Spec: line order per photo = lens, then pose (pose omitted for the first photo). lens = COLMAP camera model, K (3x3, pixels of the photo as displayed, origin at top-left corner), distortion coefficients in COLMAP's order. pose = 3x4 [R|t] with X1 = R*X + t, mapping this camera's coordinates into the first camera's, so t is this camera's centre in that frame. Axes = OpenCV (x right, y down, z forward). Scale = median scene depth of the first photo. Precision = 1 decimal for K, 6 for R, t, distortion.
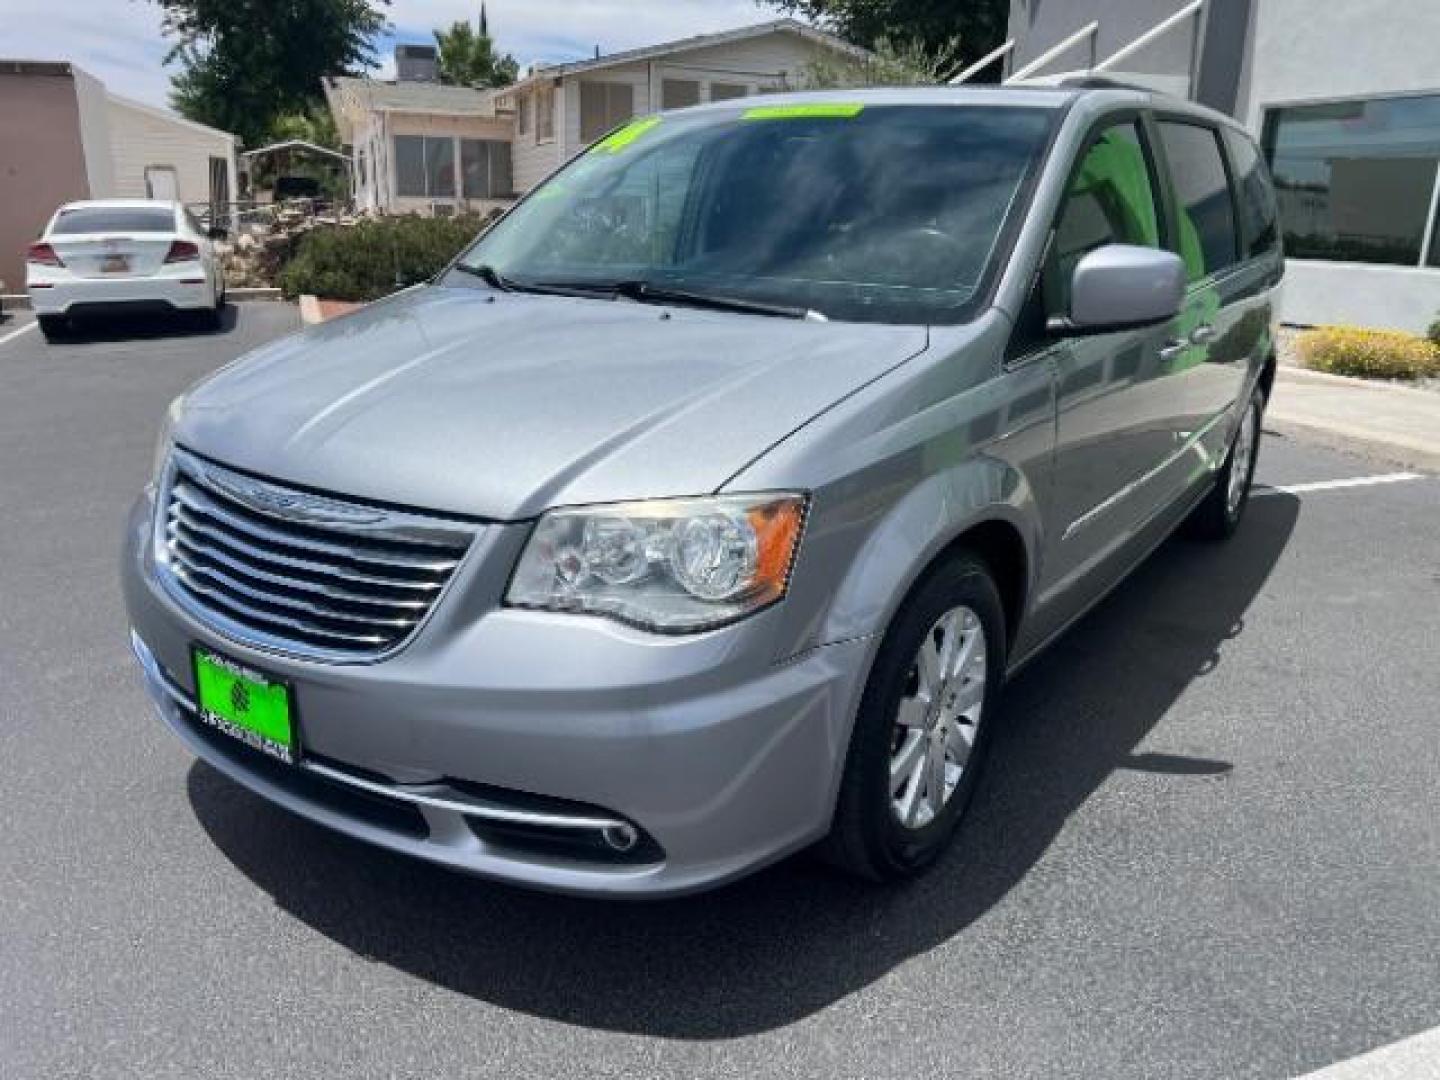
lens RADIAL K [[1059.8, 0, 720.0], [0, 1059.8, 540.0], [0, 0, 1]] dist [0.089348, -0.112905]
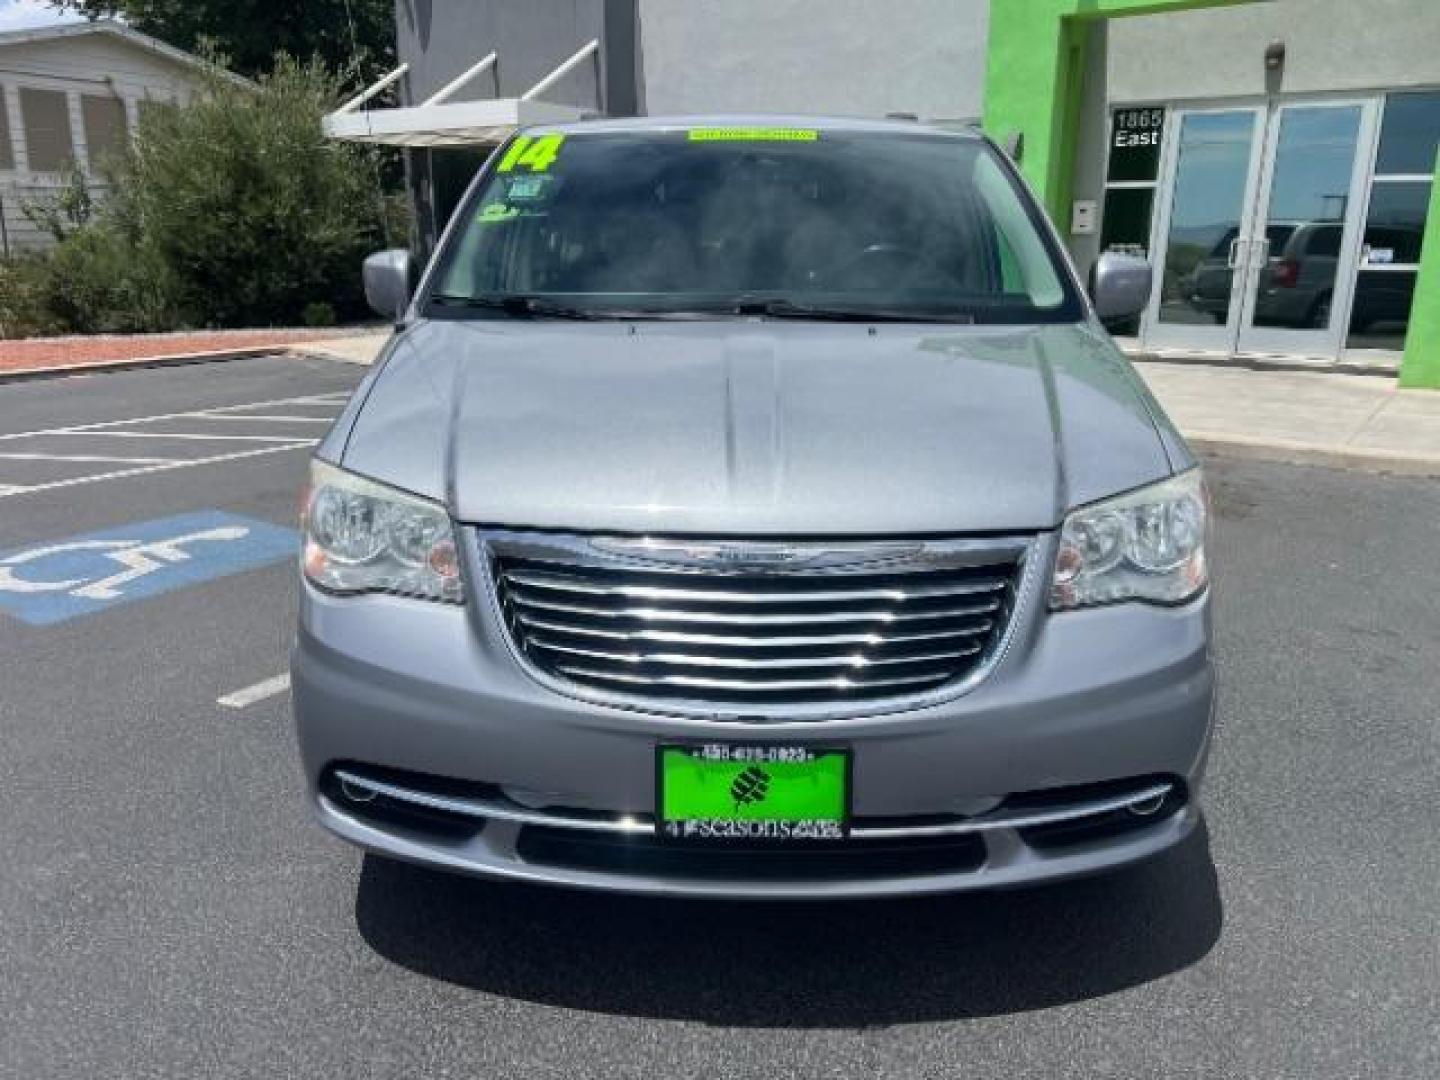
lens RADIAL K [[1059.8, 0, 720.0], [0, 1059.8, 540.0], [0, 0, 1]] dist [0.089348, -0.112905]
pose [[0.829332, -0.161578, 0.534884, -0.894057], [0.172099, 0.984605, 0.030591, -0.082194], [-0.531592, 0.066683, 0.844372, 0.263205]]
